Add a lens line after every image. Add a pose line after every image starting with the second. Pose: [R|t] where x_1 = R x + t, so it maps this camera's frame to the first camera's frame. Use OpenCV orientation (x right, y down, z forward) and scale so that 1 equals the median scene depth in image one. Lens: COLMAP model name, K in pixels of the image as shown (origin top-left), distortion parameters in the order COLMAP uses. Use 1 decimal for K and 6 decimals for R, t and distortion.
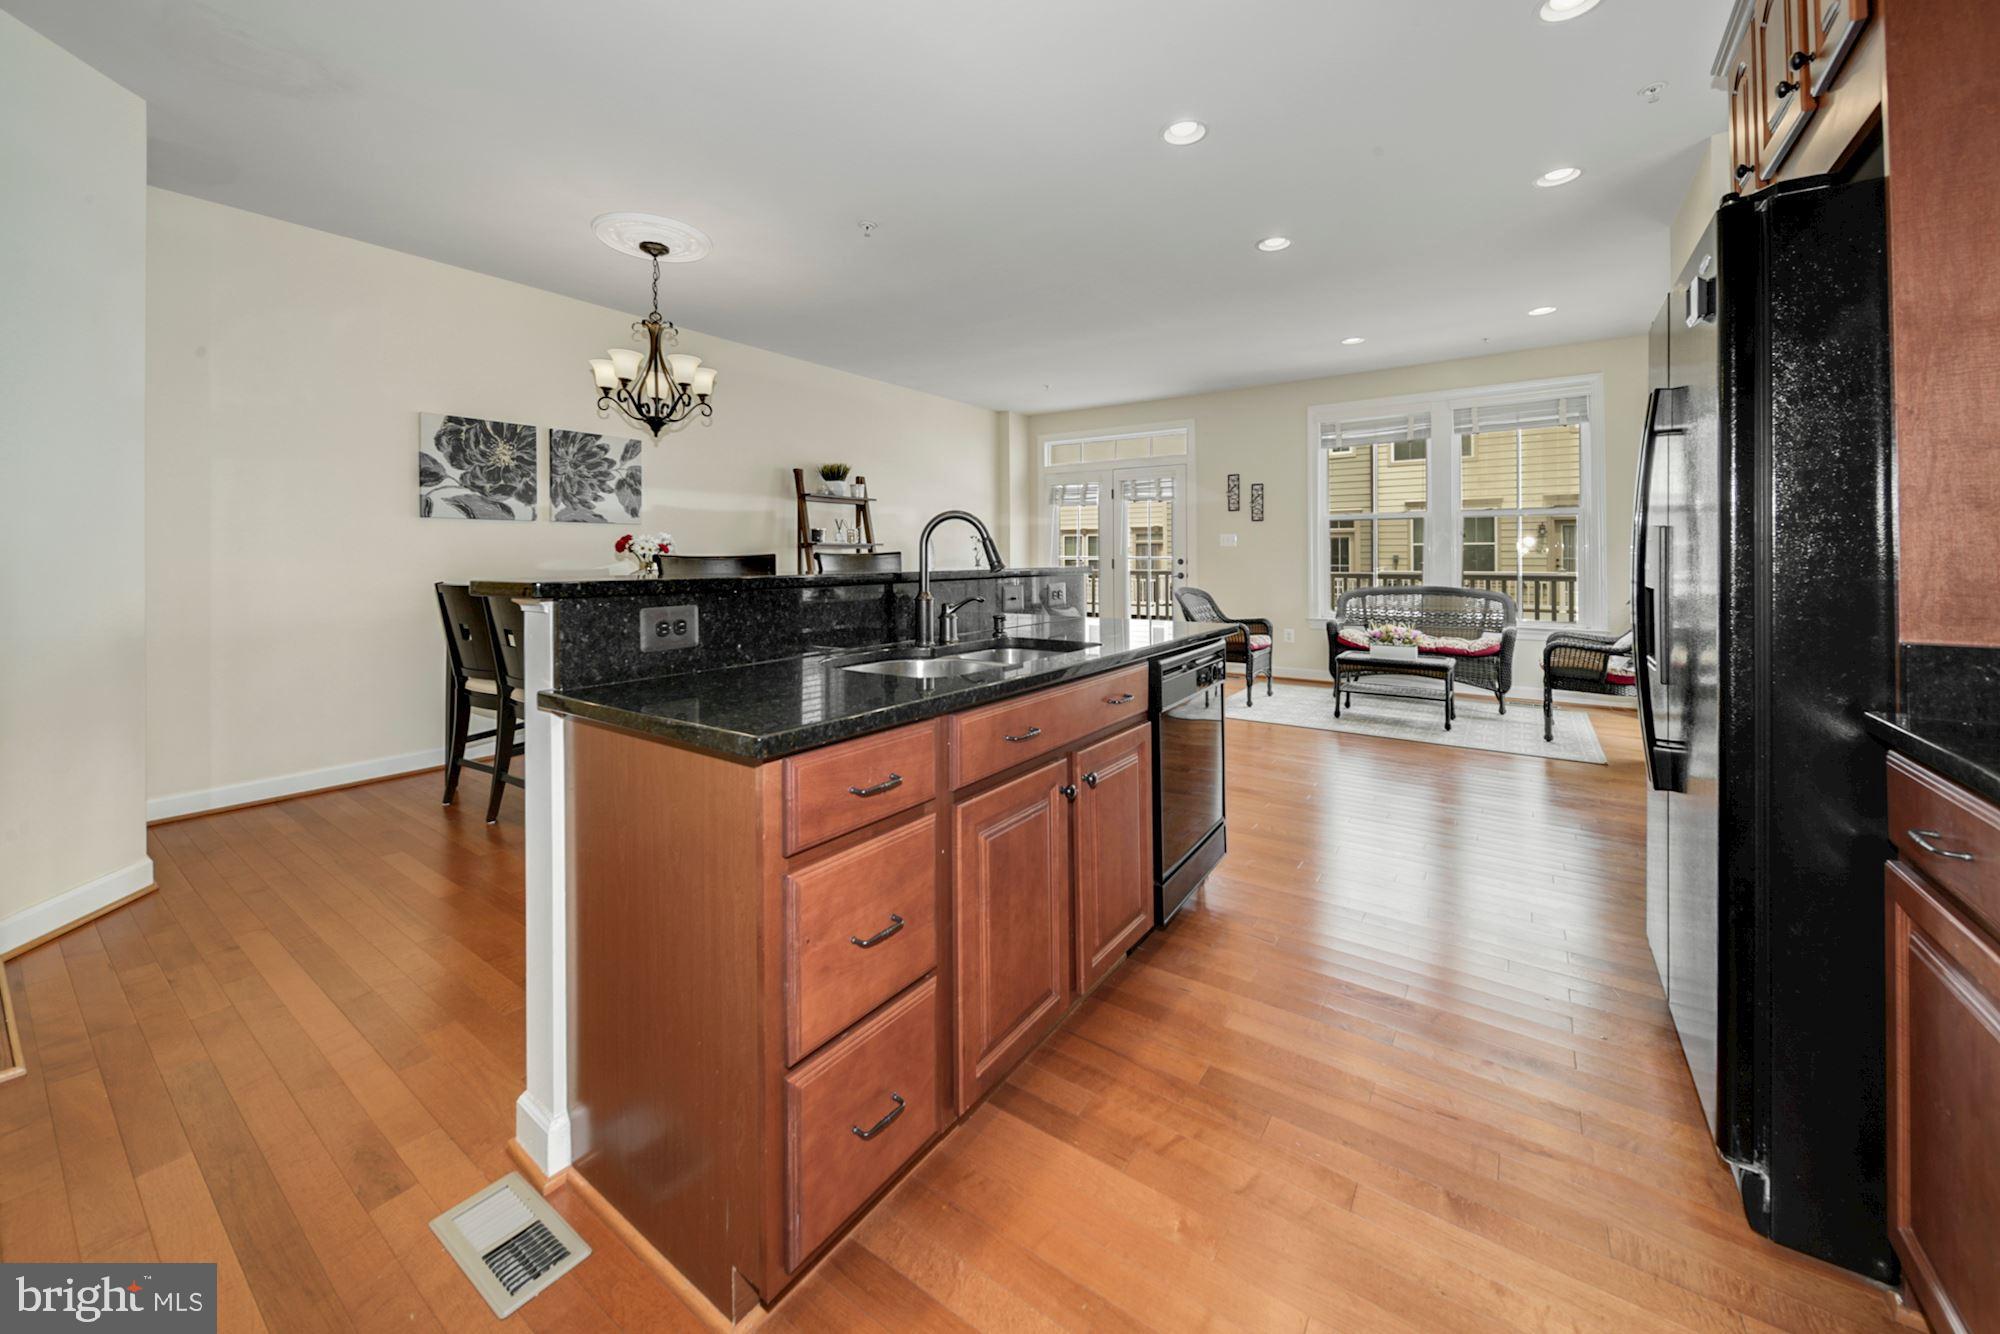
lens RADIAL K [[731.4, 0, 1002.5], [0, 731.4, 557.4], [0, 0, 1]] dist [-0.001123, -0.000161]
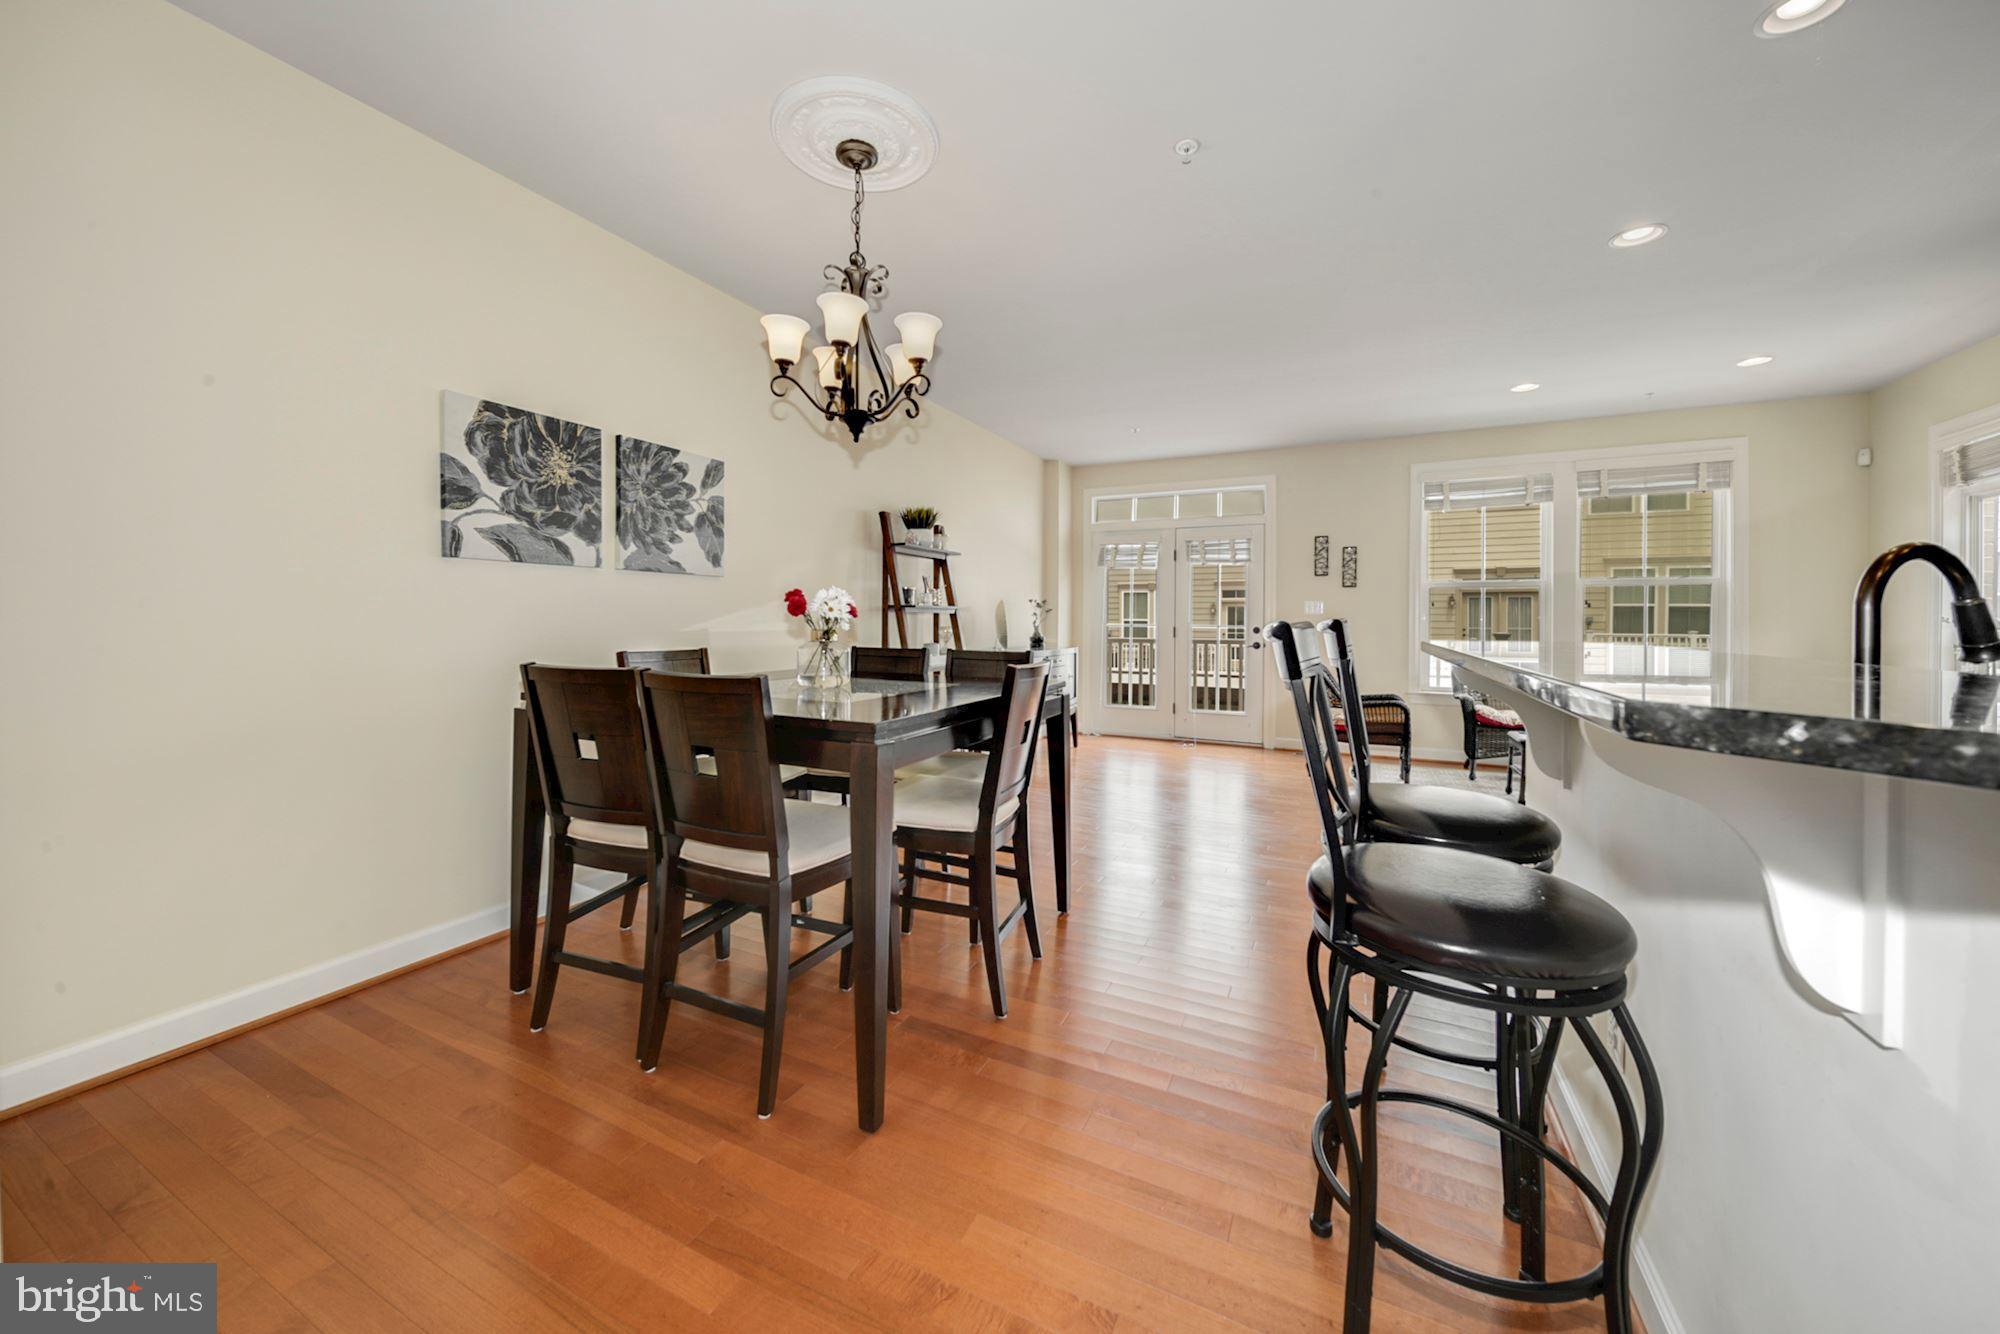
lens RADIAL K [[715.9, 0, 992.3], [0, 715.9, 626.9], [0, 0, 1]] dist [0.002530, -0.002272]
pose [[0.988426, 0.007338, 0.151523, -0.351548], [-0.008250, 0.999951, 0.005389, -0.001339], [-0.151476, -0.006577, 0.988439, 0.262869]]
